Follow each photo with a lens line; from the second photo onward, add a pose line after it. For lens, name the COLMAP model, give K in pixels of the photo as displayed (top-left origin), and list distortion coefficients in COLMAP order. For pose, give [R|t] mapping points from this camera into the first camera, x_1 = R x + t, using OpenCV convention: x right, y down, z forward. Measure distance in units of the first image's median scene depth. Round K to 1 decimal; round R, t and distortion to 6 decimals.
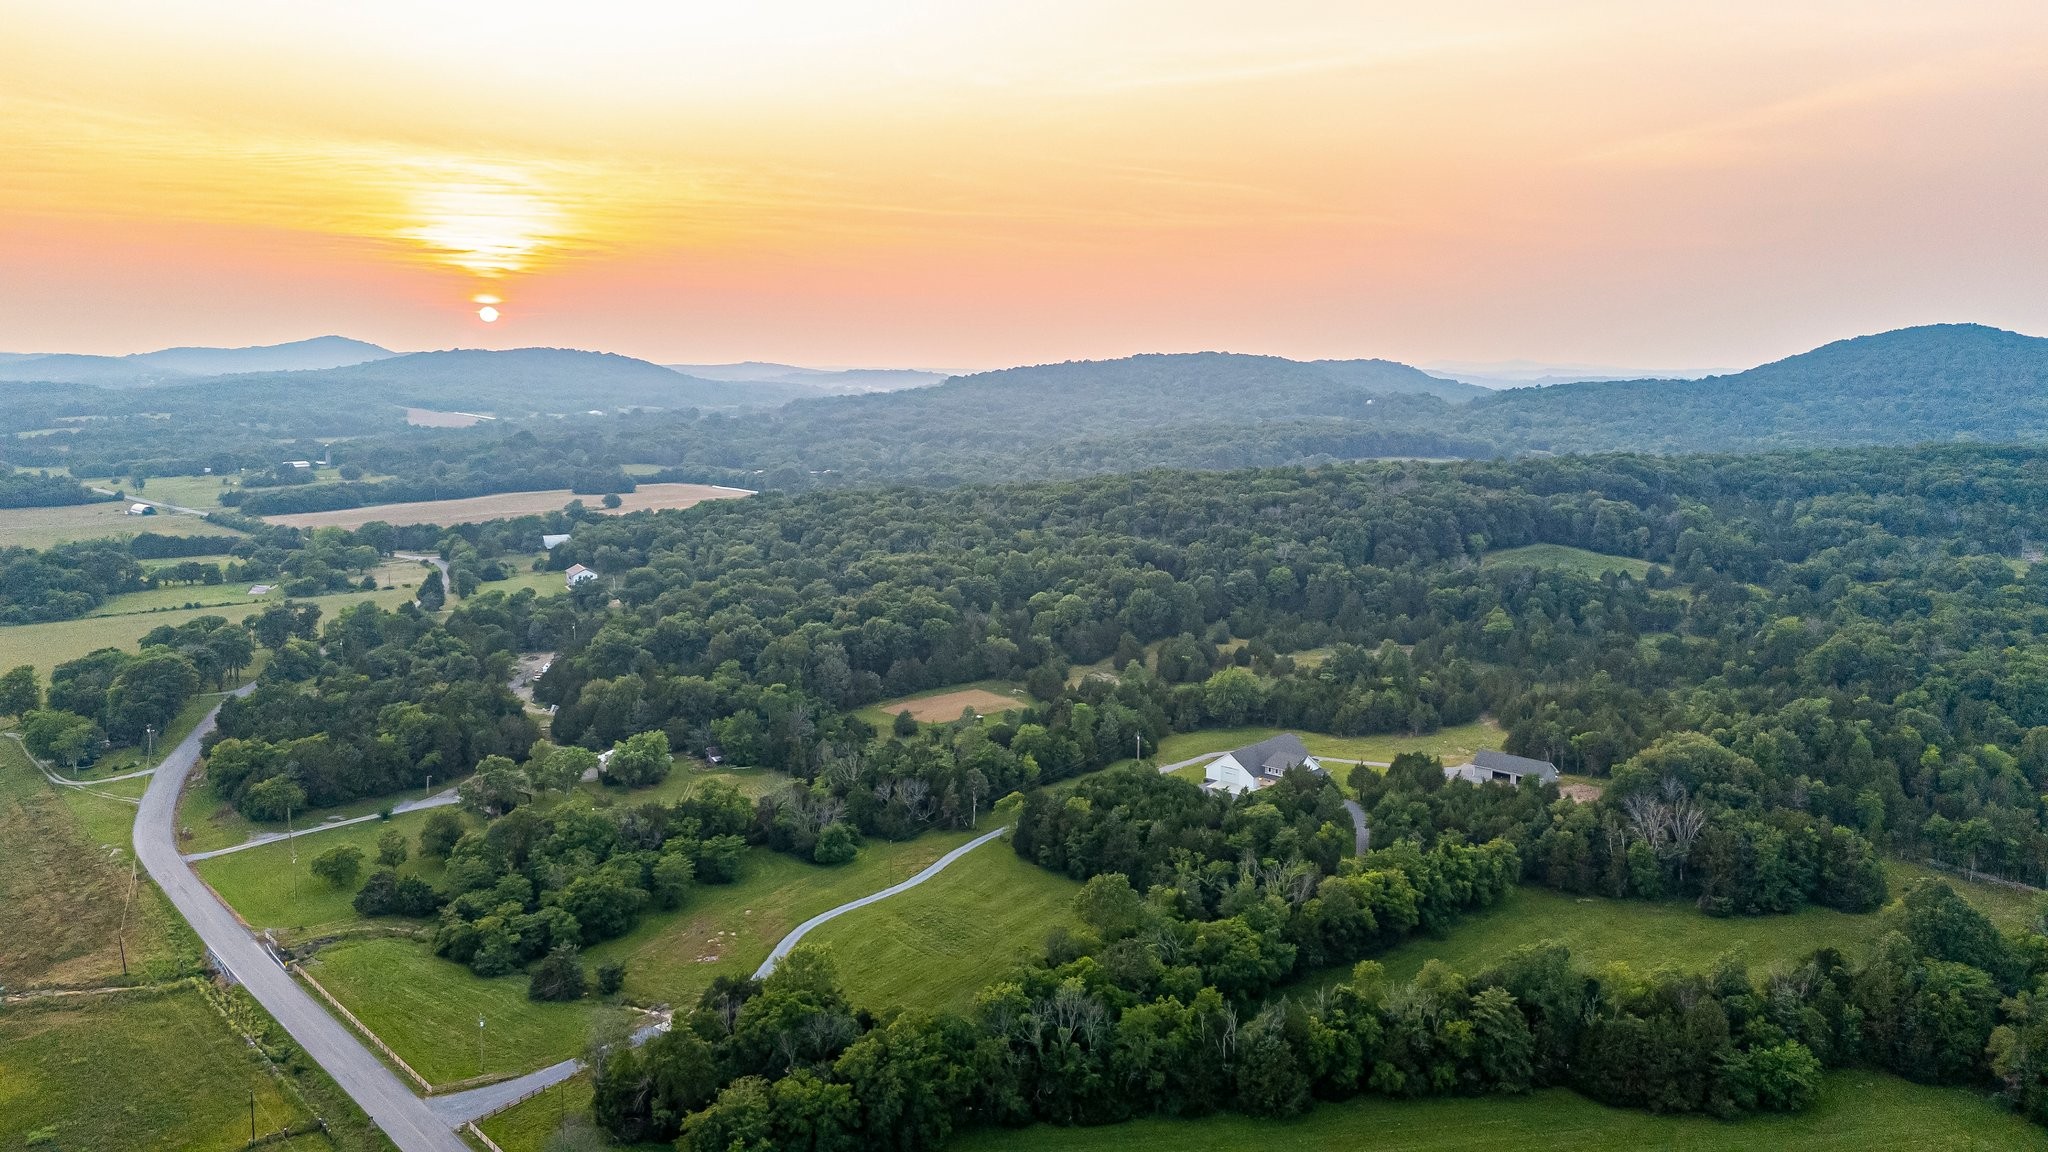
lens RADIAL K [[1489.1, 0, 1026.7], [0, 1489.1, 574.3], [0, 0, 1]] dist [0.008170, -0.004850]
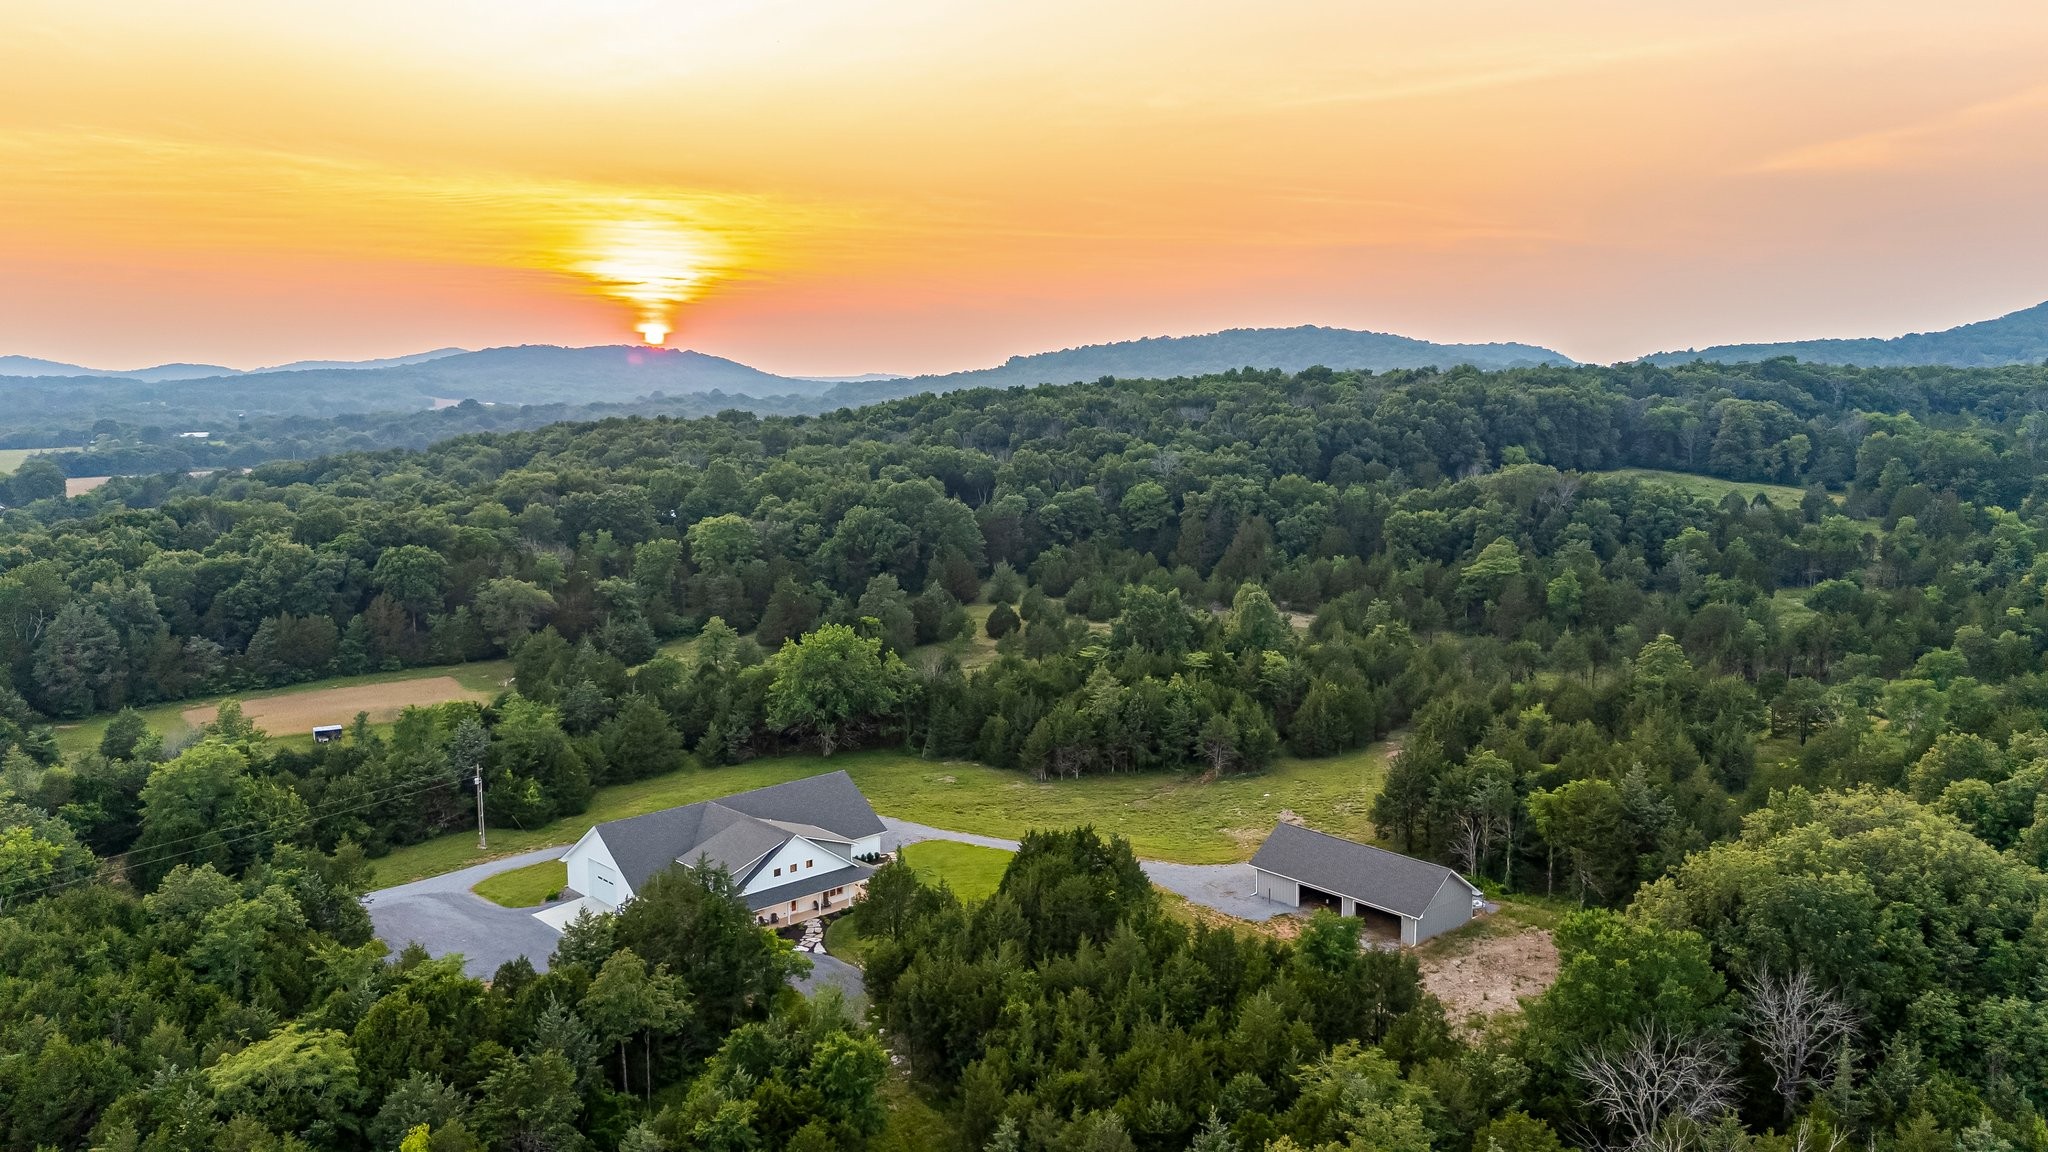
lens RADIAL K [[1489.1, 0, 1024.4], [0, 1489.1, 581.3], [0, 0, 1]] dist [0.008170, -0.004850]
pose [[0.994524, 0.003104, -0.104461, 0.199039], [-0.004208, 0.999938, -0.010353, 0.043743], [0.104423, 0.010736, 0.994475, 0.443431]]
